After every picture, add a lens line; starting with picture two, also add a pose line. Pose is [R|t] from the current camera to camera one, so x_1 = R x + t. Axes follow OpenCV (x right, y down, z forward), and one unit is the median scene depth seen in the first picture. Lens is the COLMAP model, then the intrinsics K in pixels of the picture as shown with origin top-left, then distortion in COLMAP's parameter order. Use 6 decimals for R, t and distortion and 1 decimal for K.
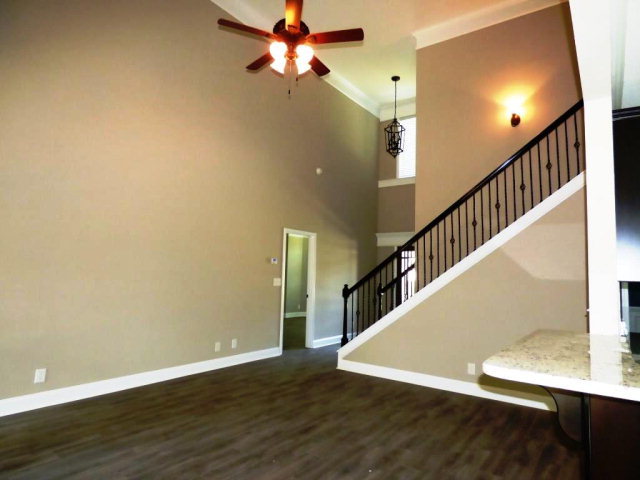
lens RADIAL K [[392.3, 0, 320.0], [0, 392.3, 240.0], [0, 0, 1]] dist [-0.006187, -0.001824]
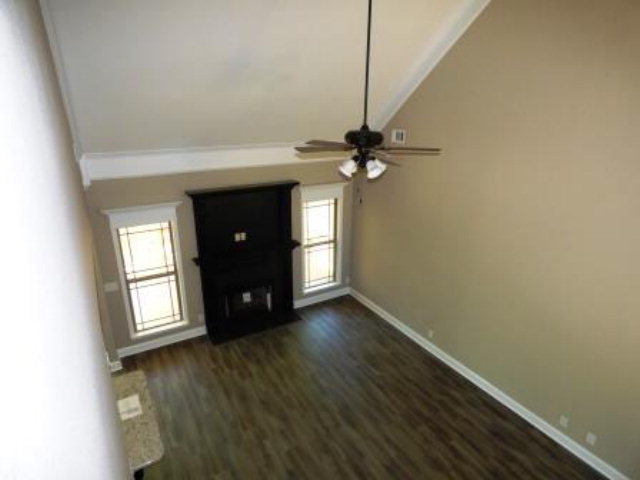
lens RADIAL K [[392.3, 0, 320.0], [0, 392.3, 240.0], [0, 0, 1]] dist [-0.006187, -0.001824]
pose [[-0.399848, 0.276786, -0.873791, 0.887054], [0.075031, 0.960000, 0.269759, -0.567134], [0.913505, 0.042301, -0.404622, 1.333311]]
